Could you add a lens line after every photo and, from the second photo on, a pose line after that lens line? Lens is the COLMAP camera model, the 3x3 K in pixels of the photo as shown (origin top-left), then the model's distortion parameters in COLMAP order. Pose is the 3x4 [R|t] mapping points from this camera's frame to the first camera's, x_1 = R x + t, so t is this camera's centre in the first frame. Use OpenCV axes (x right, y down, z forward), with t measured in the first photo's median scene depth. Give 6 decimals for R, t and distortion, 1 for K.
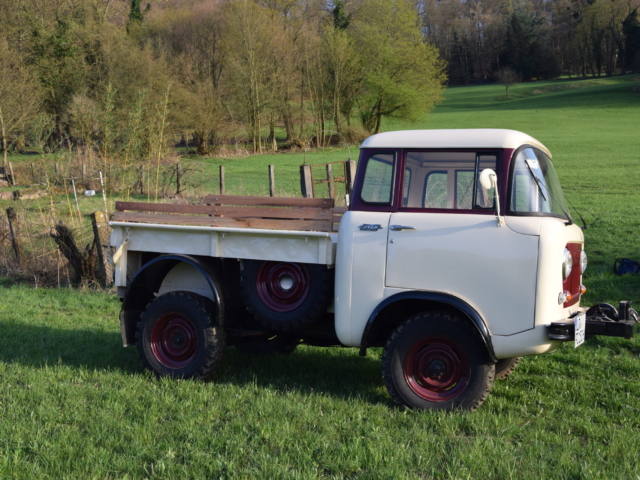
lens RADIAL K [[749.6, 0, 320.0], [0, 749.6, 240.0], [0, 0, 1]] dist [0.014544, 0.017226]
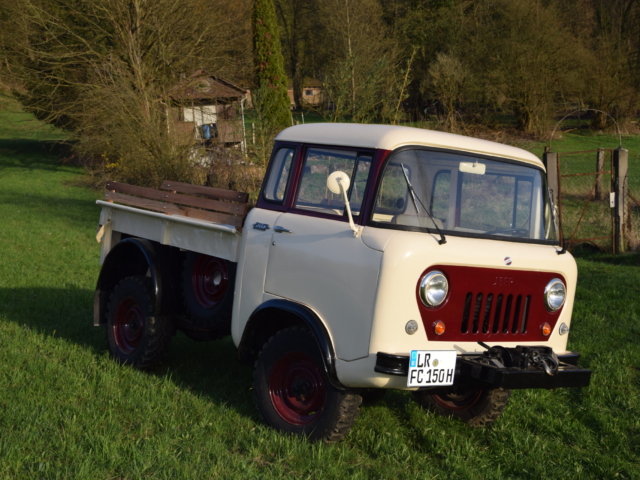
lens RADIAL K [[929.4, 0, 320.0], [0, 929.4, 240.0], [0, 0, 1]] dist [0.101219, 0.008104]
pose [[0.898799, 0.091453, -0.428714, 0.609049], [-0.088585, 0.995711, 0.026687, -0.036440], [0.429316, 0.013991, 0.903046, -0.002784]]
